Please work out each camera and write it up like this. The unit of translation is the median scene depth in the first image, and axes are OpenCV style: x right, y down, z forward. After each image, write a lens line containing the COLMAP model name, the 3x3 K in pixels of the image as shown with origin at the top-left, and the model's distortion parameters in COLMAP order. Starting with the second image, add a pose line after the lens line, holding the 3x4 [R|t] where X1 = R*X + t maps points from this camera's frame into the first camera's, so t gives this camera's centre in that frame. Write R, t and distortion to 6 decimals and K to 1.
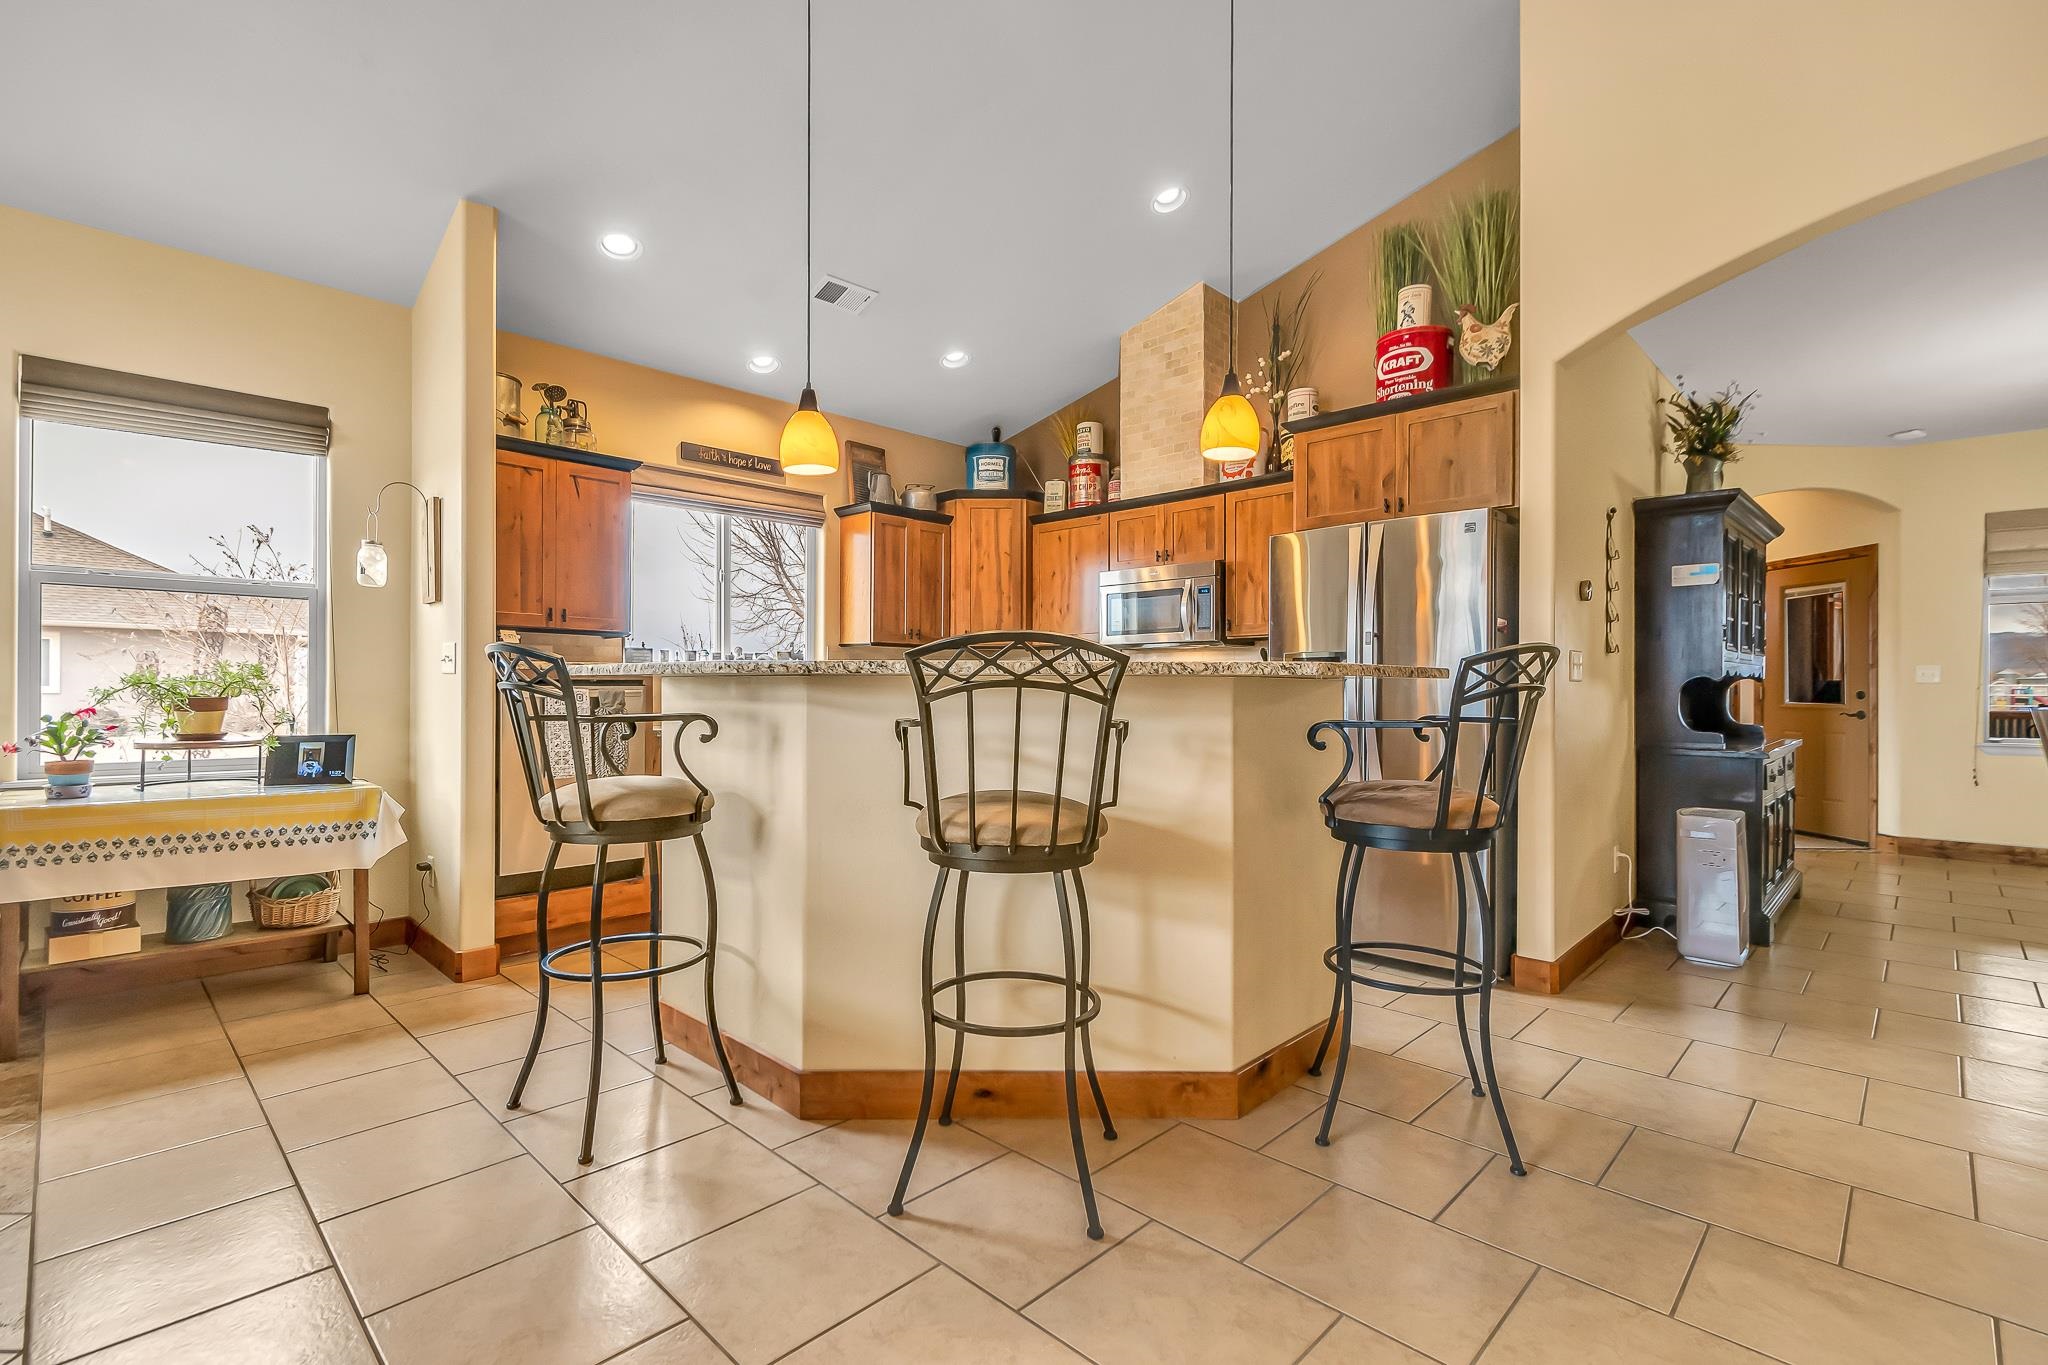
lens RADIAL K [[907.1, 0, 1020.2], [0, 907.1, 683.9], [0, 0, 1]] dist [-0.000319, 0.000162]
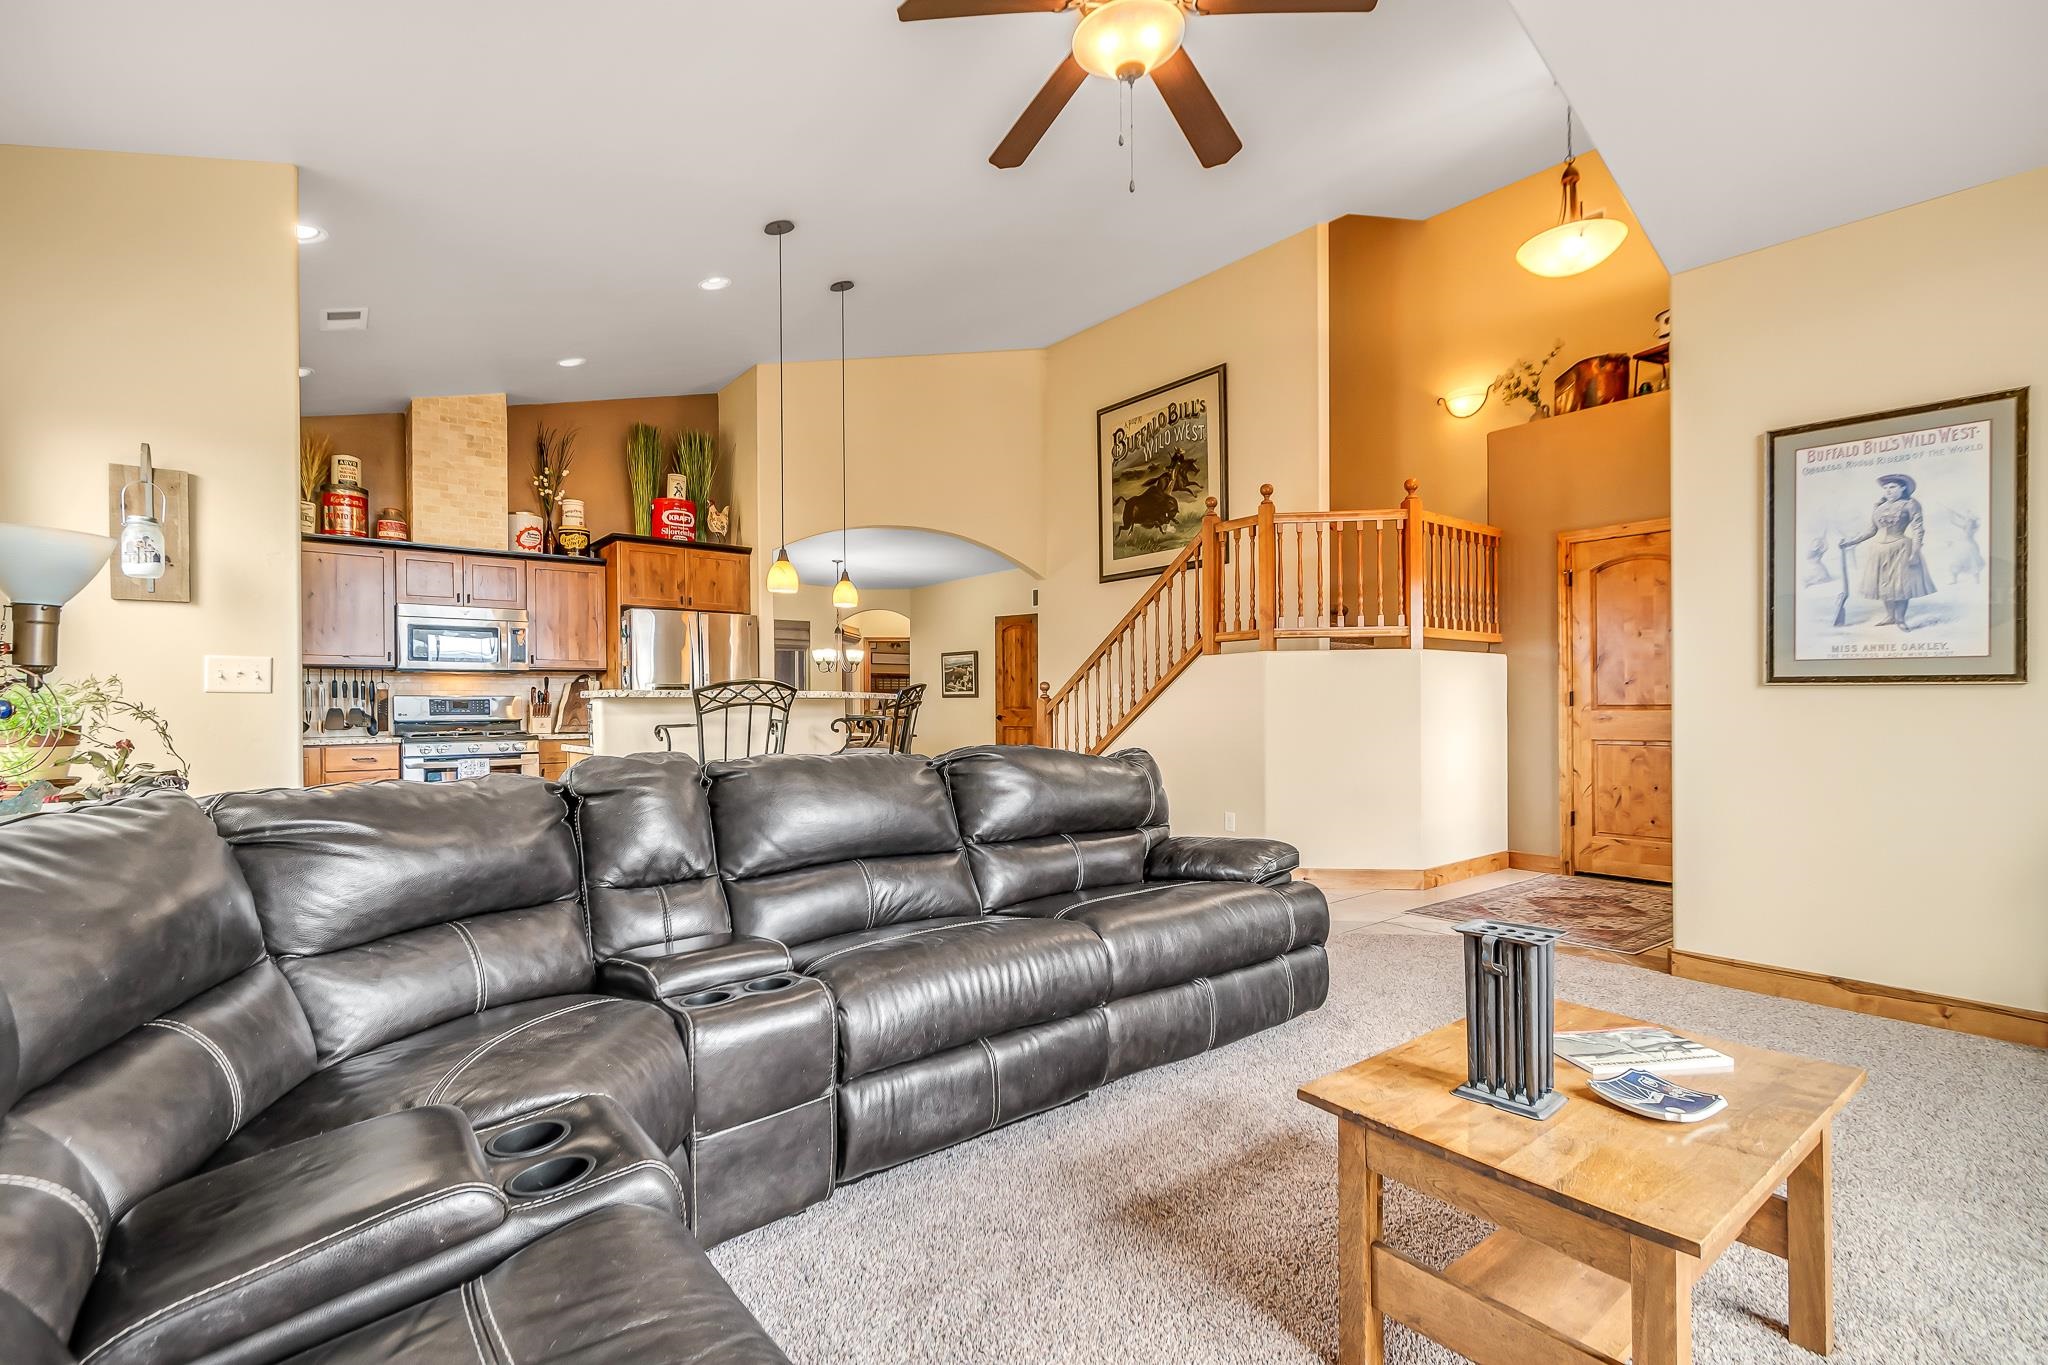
lens RADIAL K [[907.1, 0, 1024.9], [0, 907.1, 692.5], [0, 0, 1]] dist [-0.000319, 0.000162]
pose [[0.093873, -0.003894, 0.995577, -1.306676], [0.005547, 0.999979, 0.003388, -0.019098], [-0.995569, 0.005205, 0.093892, 0.177023]]
